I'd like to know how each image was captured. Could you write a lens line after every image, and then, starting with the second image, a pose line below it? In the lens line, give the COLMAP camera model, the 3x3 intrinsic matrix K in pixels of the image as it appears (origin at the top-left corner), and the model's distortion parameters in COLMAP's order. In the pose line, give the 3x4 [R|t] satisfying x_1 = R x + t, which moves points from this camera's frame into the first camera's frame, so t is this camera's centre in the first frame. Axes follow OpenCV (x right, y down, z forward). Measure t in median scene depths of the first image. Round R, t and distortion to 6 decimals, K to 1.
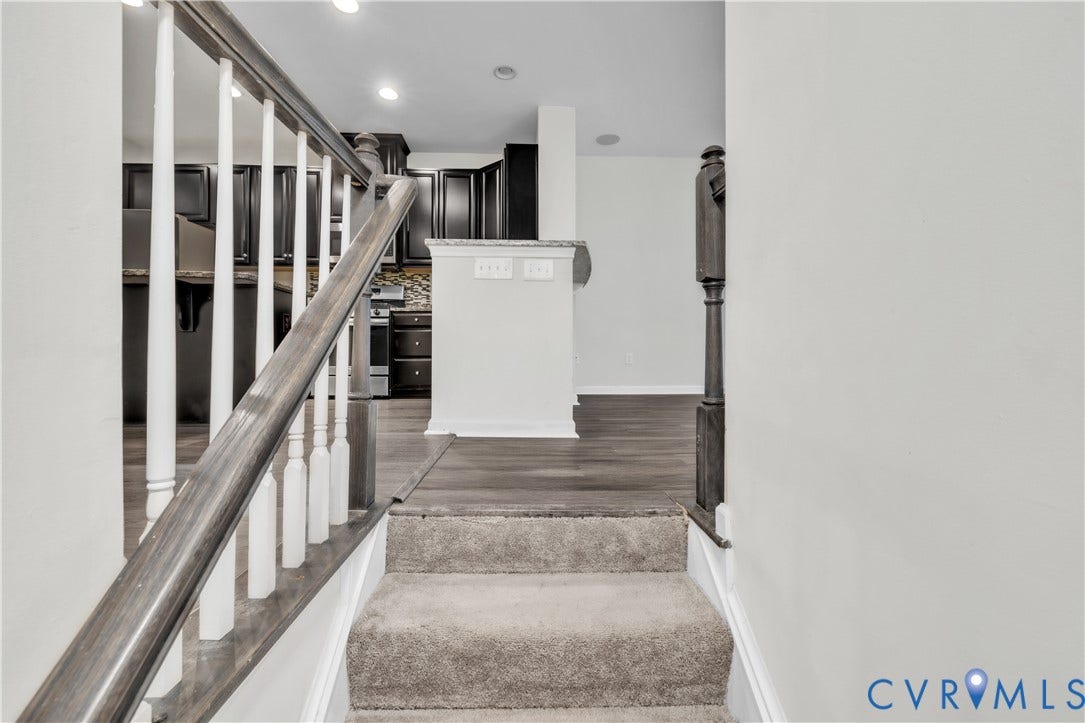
lens RADIAL K [[461.2, 0, 545.2], [0, 461.2, 352.2], [0, 0, 1]] dist [-0.004384, 0.002116]
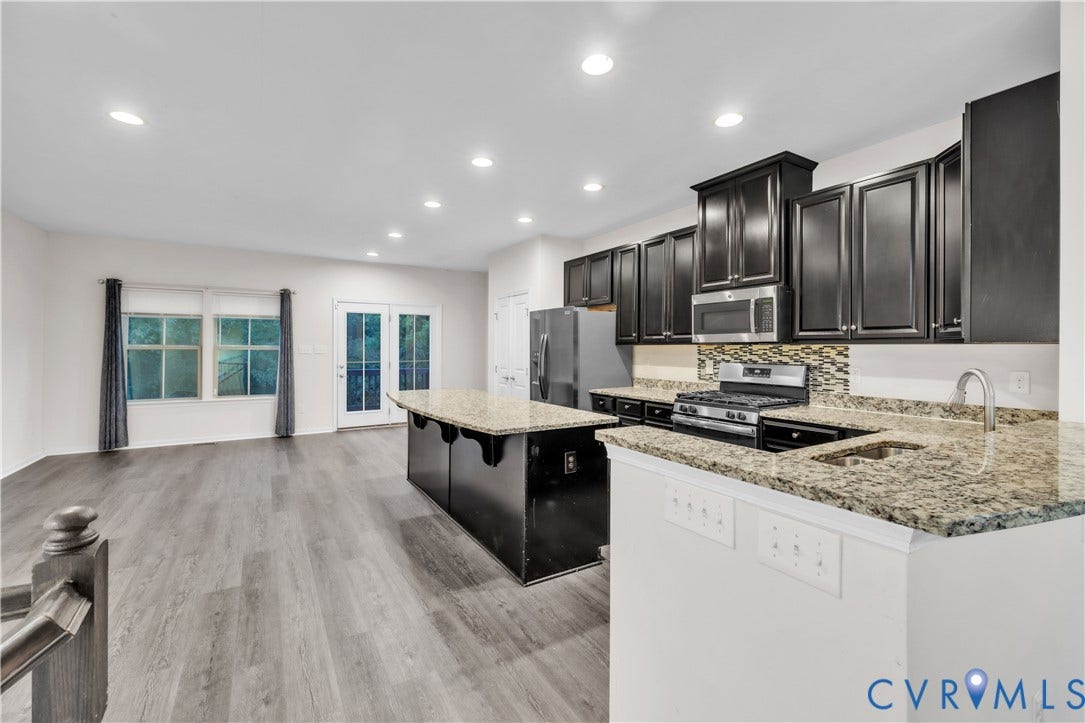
lens RADIAL K [[461.2, 0, 527.2], [0, 461.2, 347.4], [0, 0, 1]] dist [-0.004384, 0.002116]
pose [[0.459971, -0.002171, -0.887931, 0.109145], [0.006659, 0.999977, 0.001005, -0.172984], [0.887909, -0.006375, 0.459975, 0.319417]]
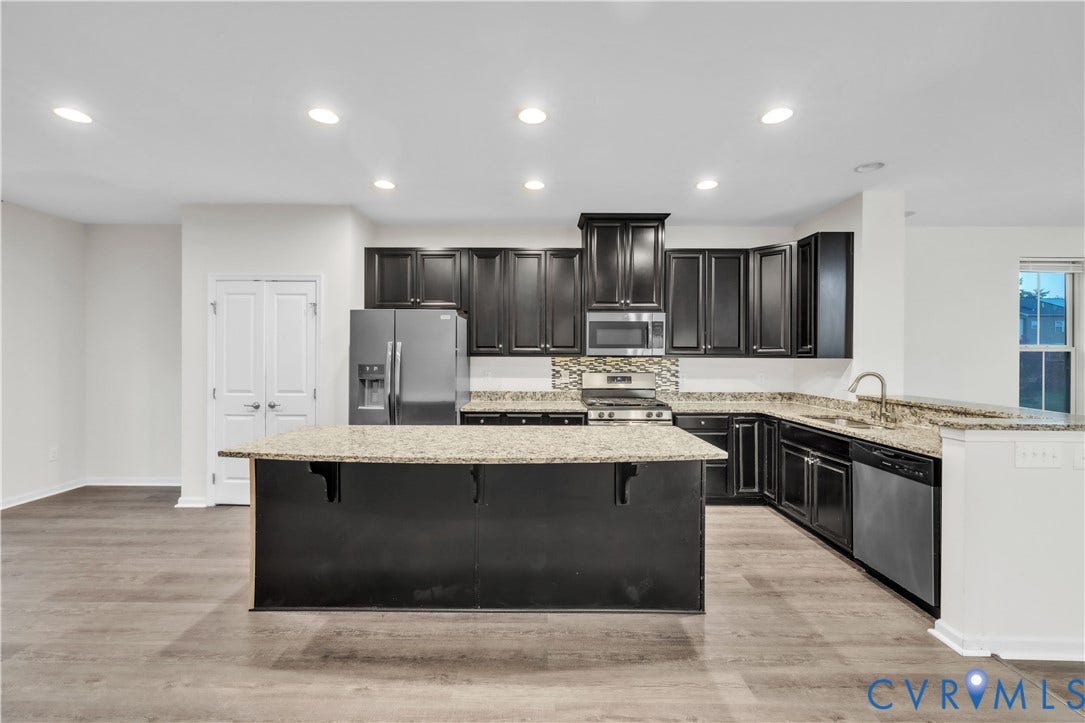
lens RADIAL K [[461.2, 0, 540.5], [0, 461.2, 359.9], [0, 0, 1]] dist [-0.004384, 0.002116]
pose [[0.998635, 0.001508, -0.052214, -0.484095], [-0.000697, 0.999879, 0.015548, -0.183153], [0.052231, -0.015491, 0.998515, 0.062130]]
